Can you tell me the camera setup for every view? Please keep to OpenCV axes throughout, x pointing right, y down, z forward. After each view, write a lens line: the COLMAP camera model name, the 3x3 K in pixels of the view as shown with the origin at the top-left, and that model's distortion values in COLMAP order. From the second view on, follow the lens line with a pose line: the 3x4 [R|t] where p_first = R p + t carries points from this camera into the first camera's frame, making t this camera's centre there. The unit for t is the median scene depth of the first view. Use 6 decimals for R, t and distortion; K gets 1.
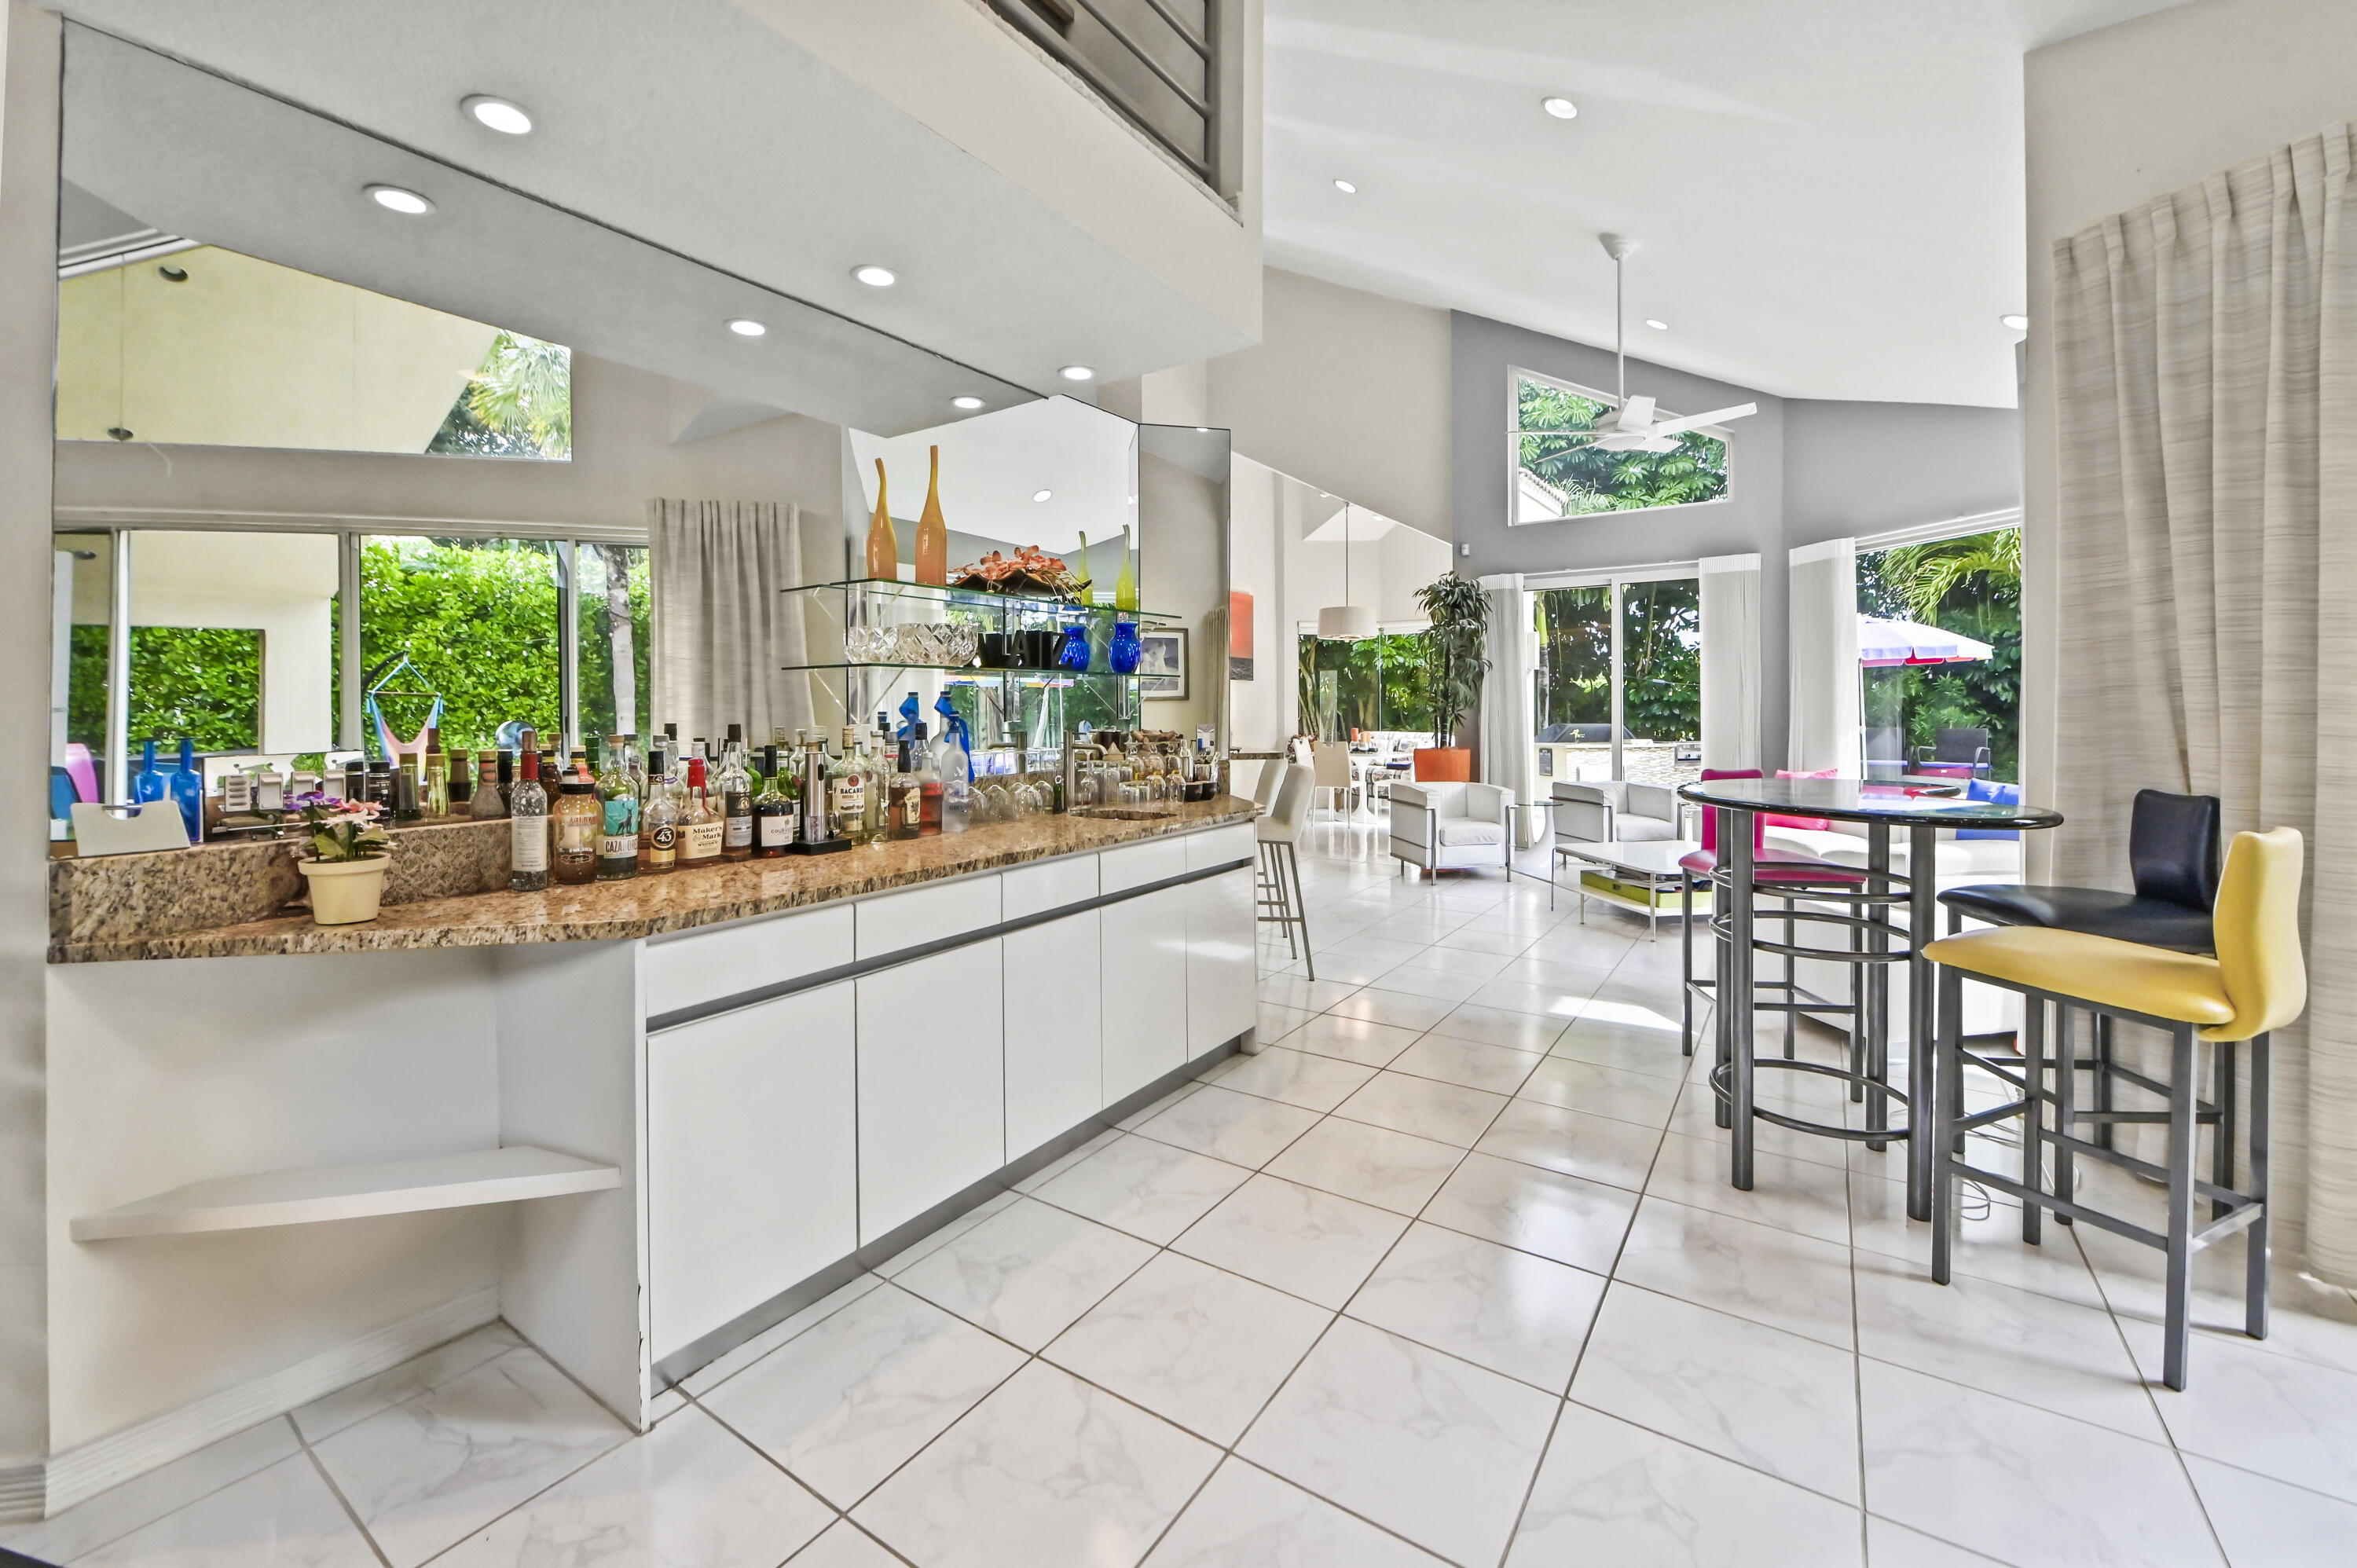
lens RADIAL K [[950.3, 0, 1185.3], [0, 950.3, 707.4], [0, 0, 1]] dist [-0.003216, -0.000310]
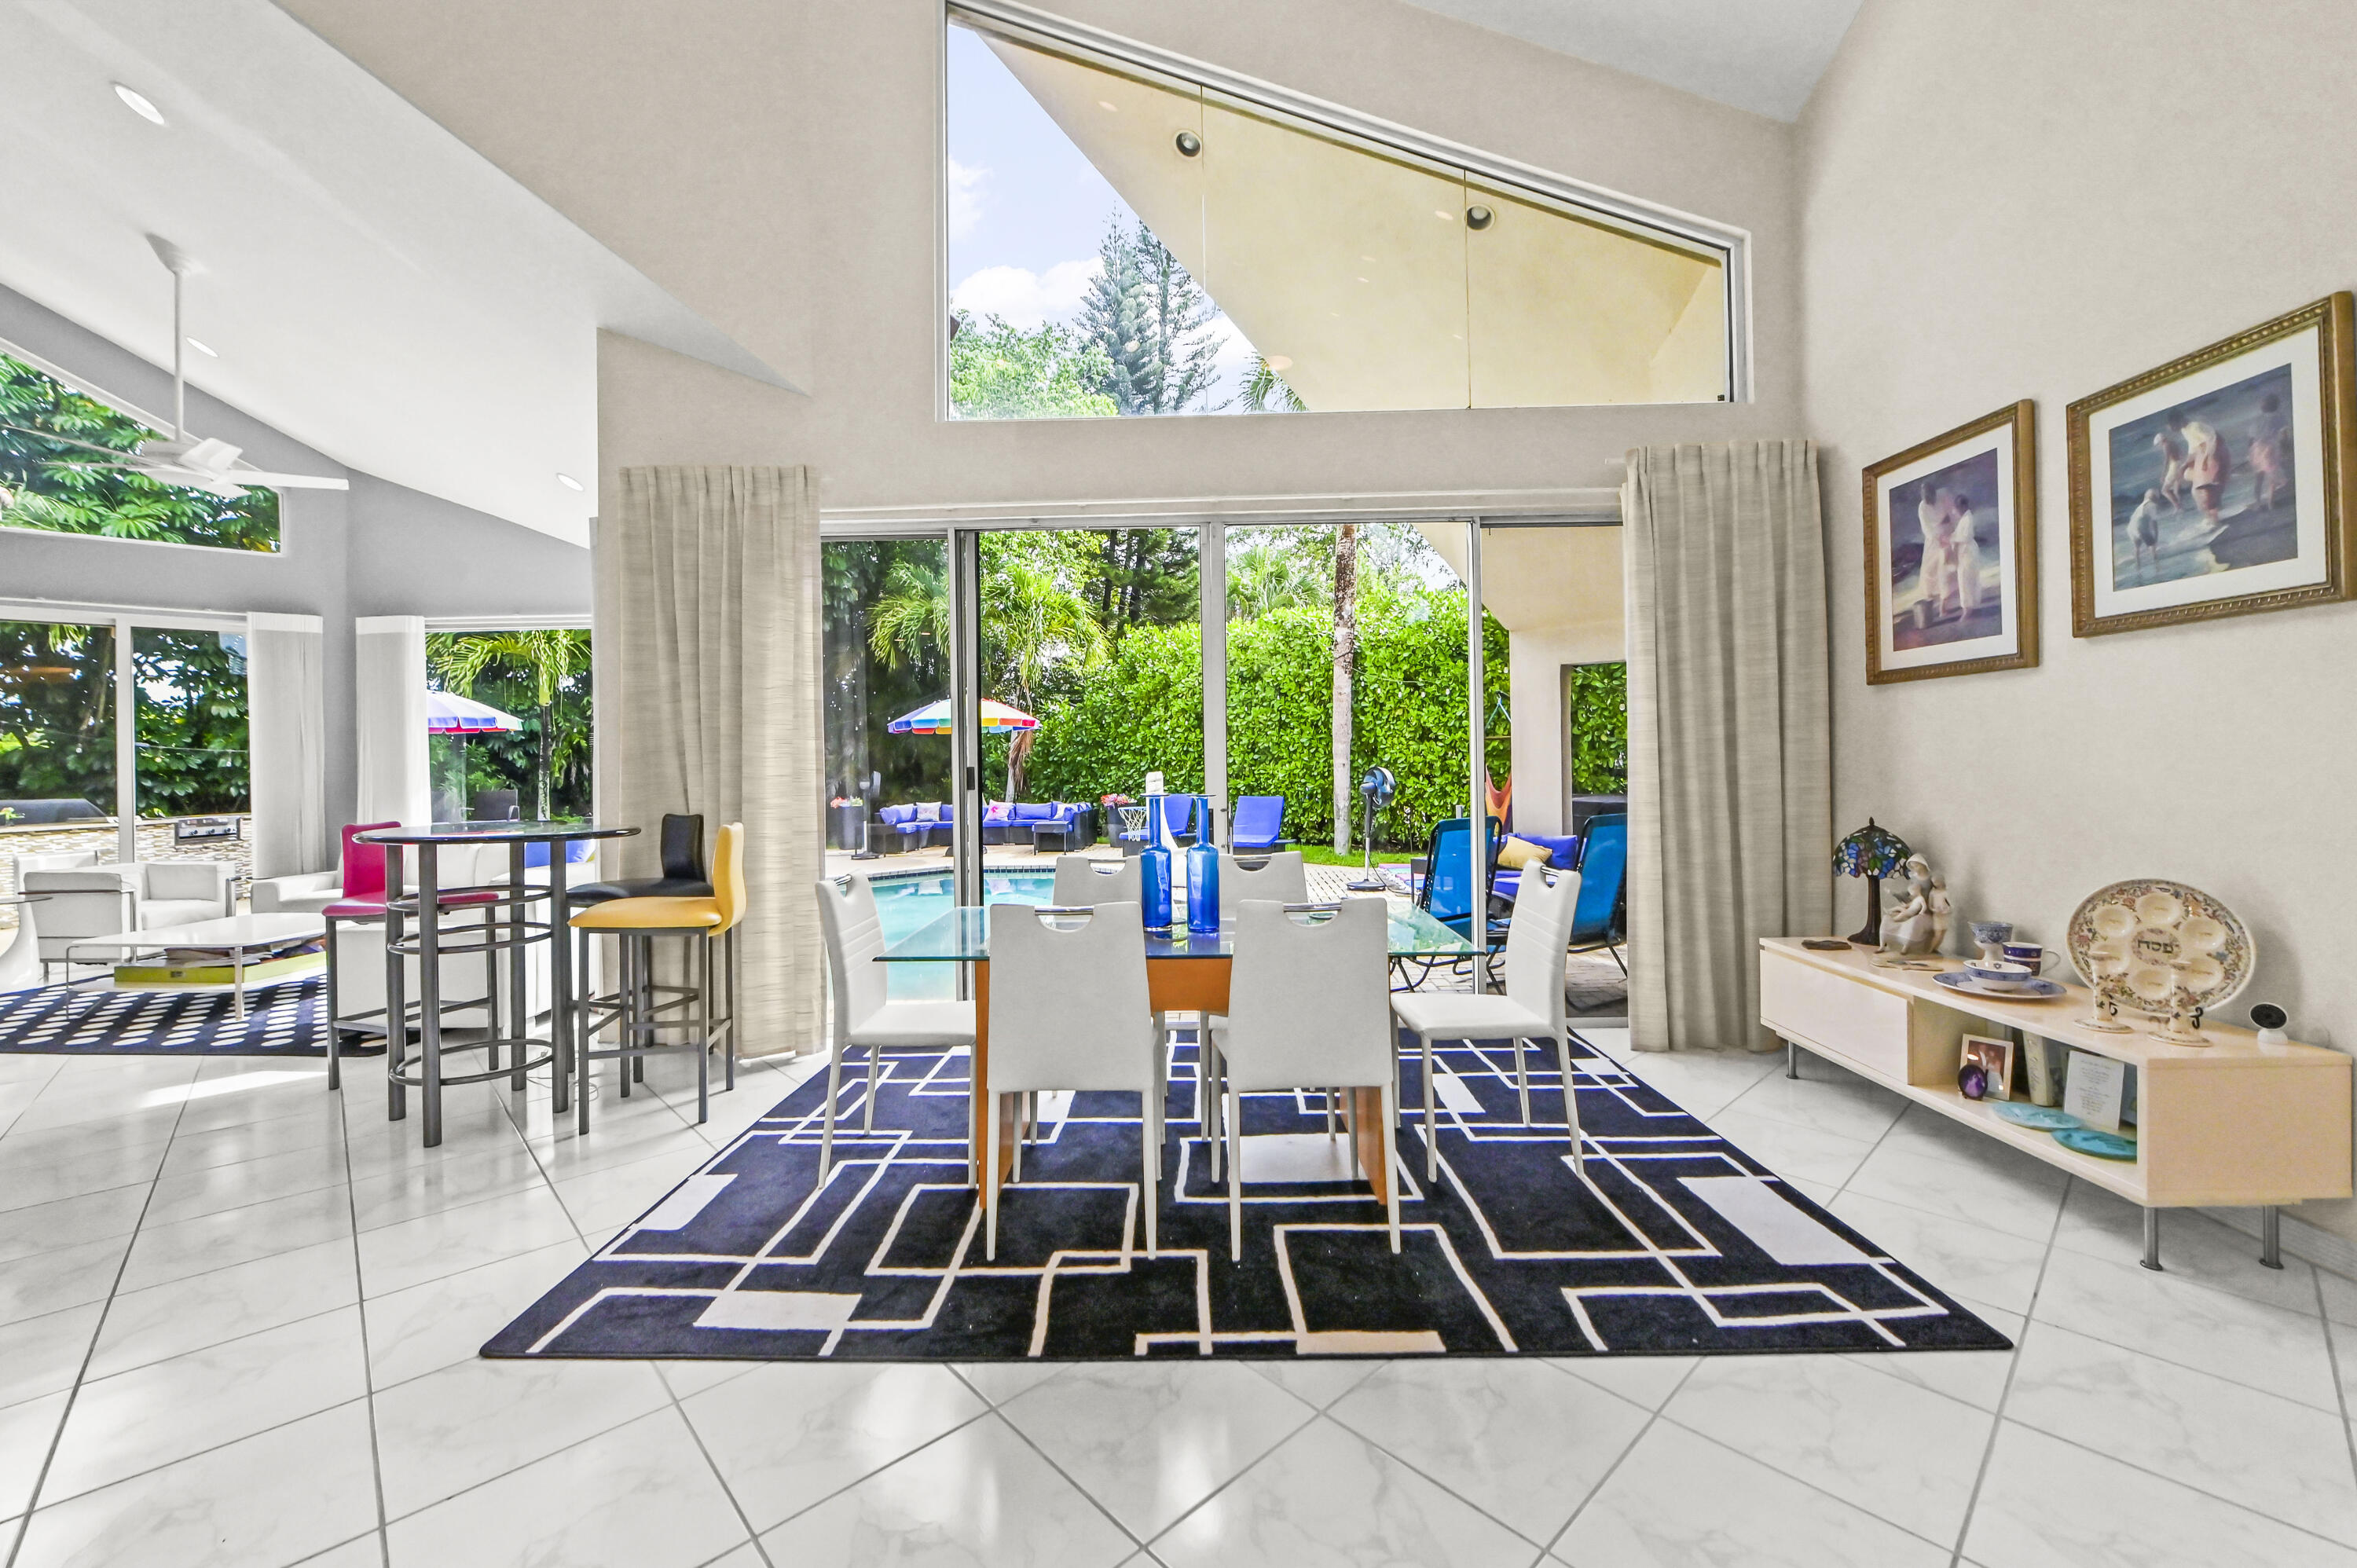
lens RADIAL K [[939.4, 0, 1179.6], [0, 939.4, 757.1], [0, 0, 1]] dist [-0.007222, -0.000069]
pose [[0.227712, 0.005713, 0.973712, -0.308128], [0.013298, 0.999871, -0.008976, 0.011008], [-0.973638, 0.014992, 0.227607, -0.201384]]
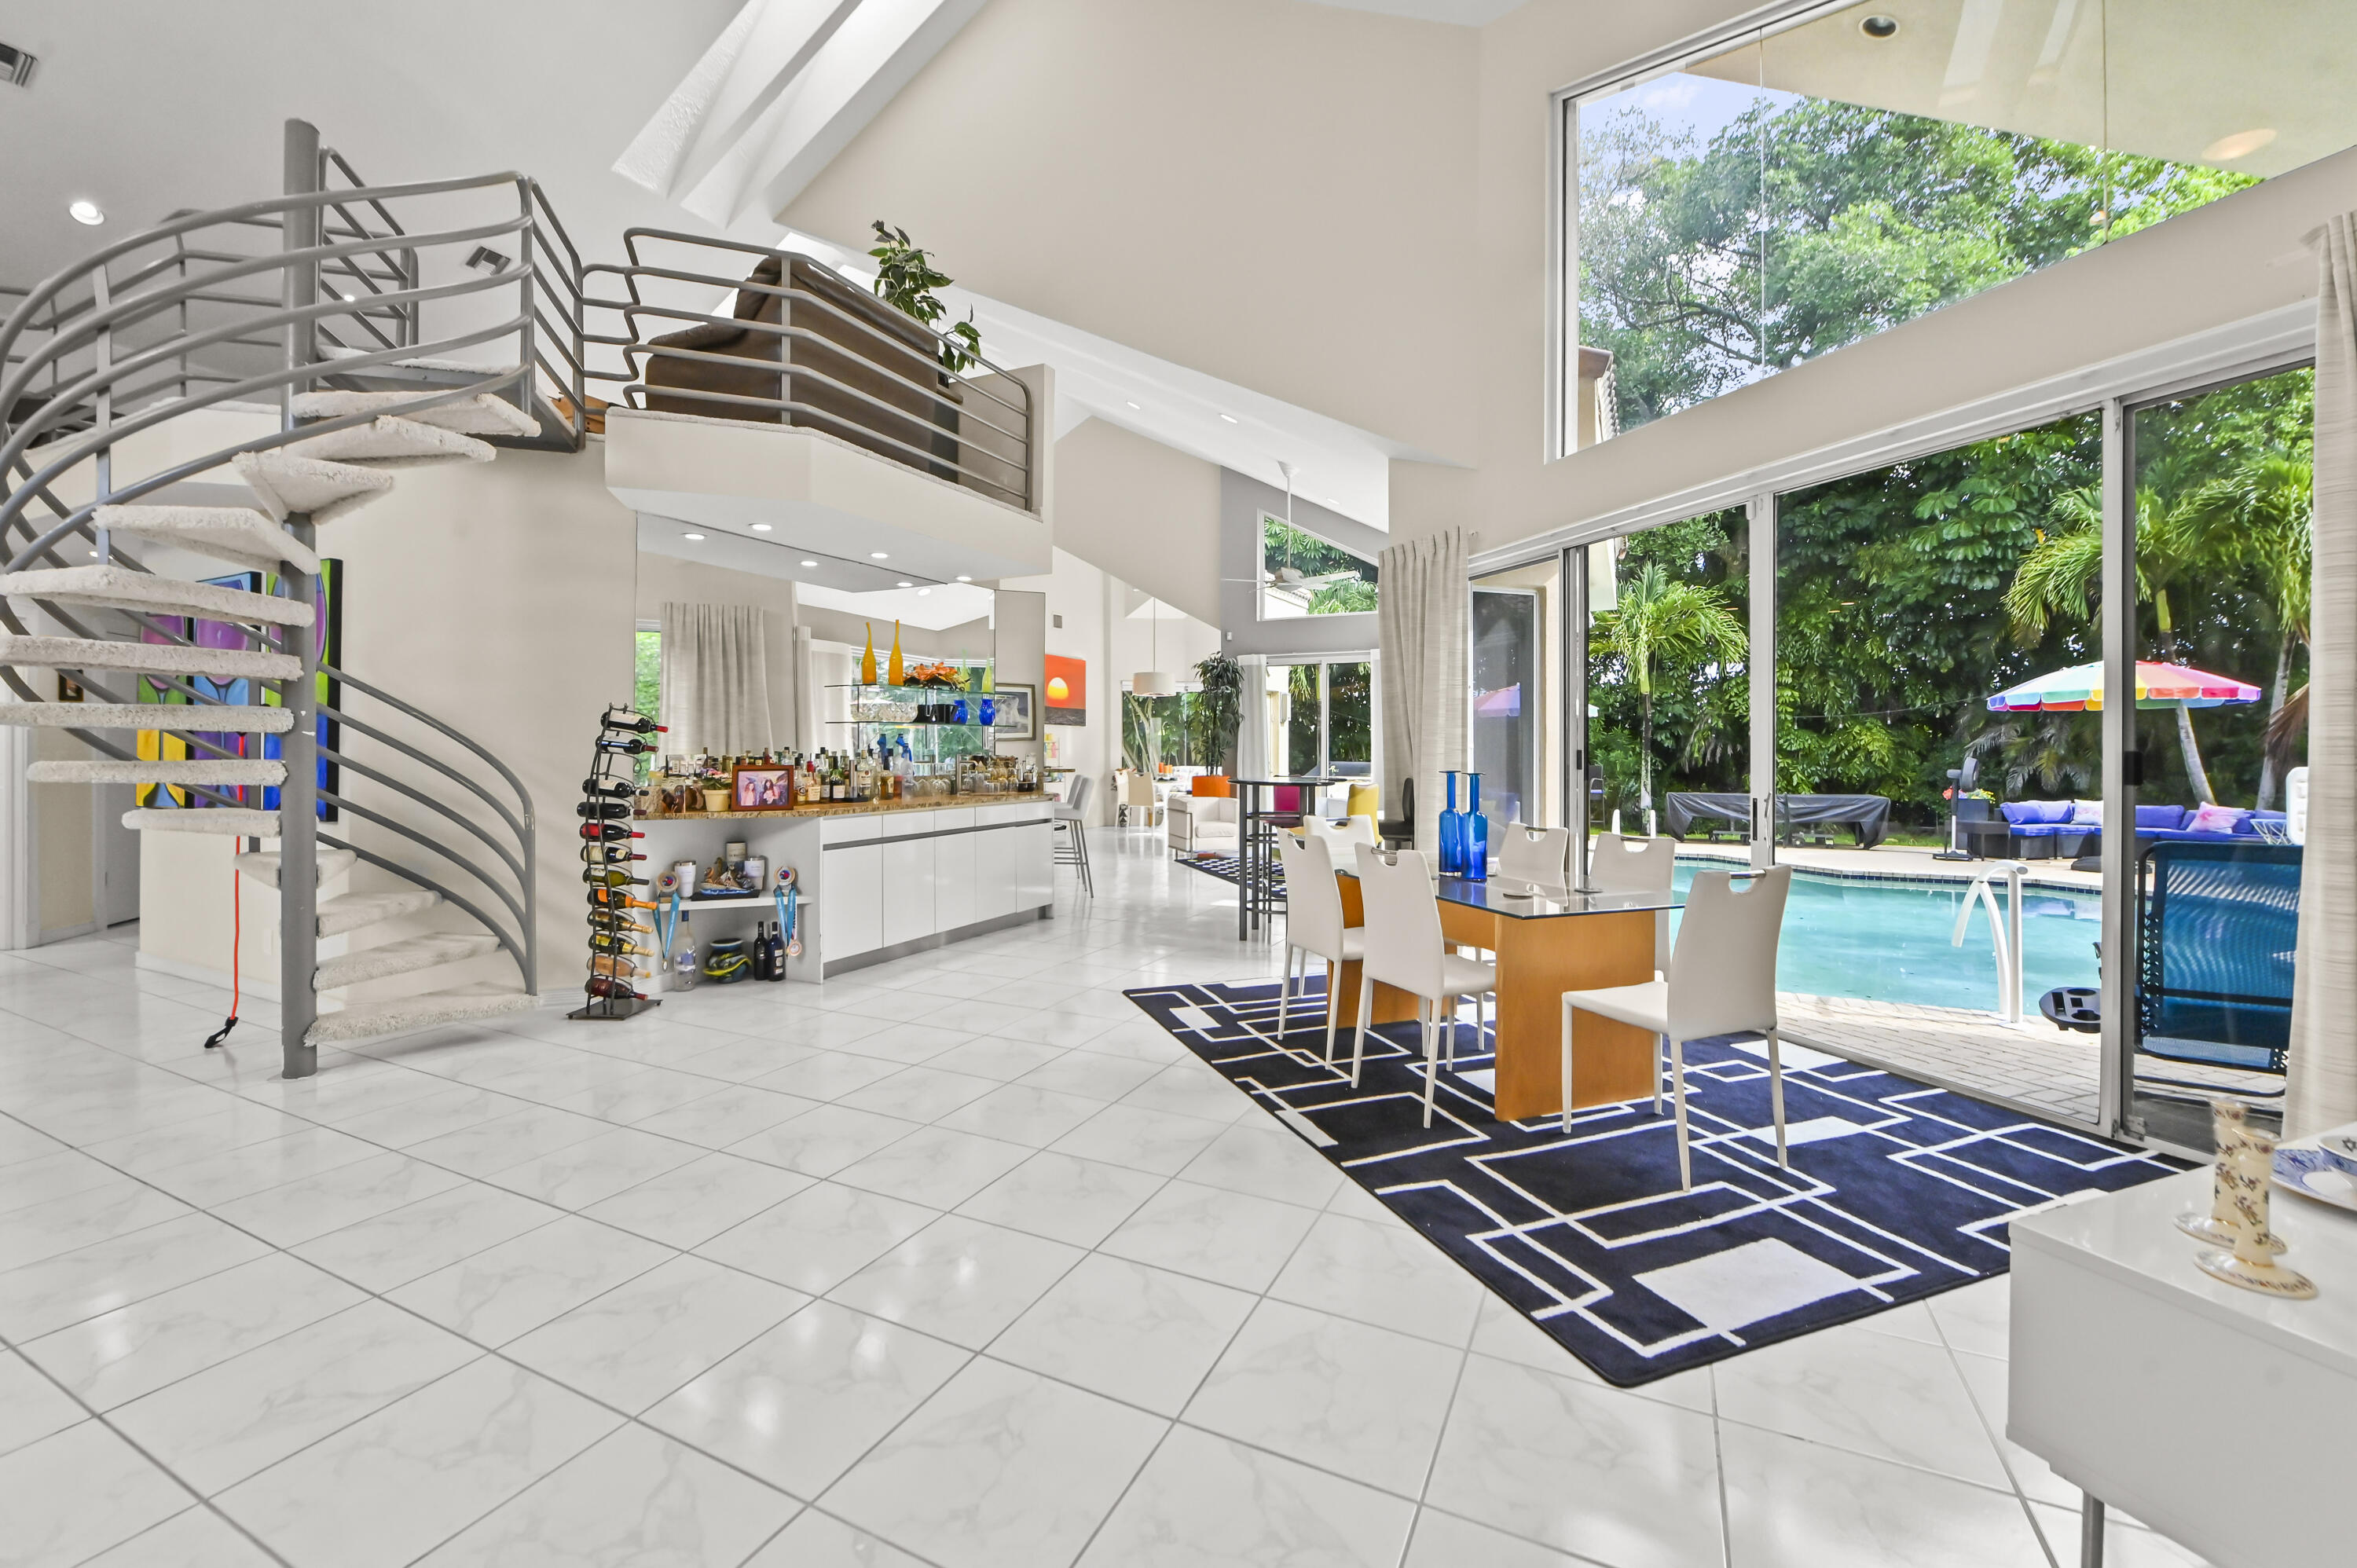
lens RADIAL K [[962.5, 0, 1176.7], [0, 962.5, 748.0], [0, 0, 1]] dist [-0.007714, -0.000299]
pose [[0.990452, 0.007627, 0.137645, 0.055787], [-0.007315, 0.999969, -0.002772, 0.015093], [-0.137662, 0.001739, 0.990478, -1.109141]]
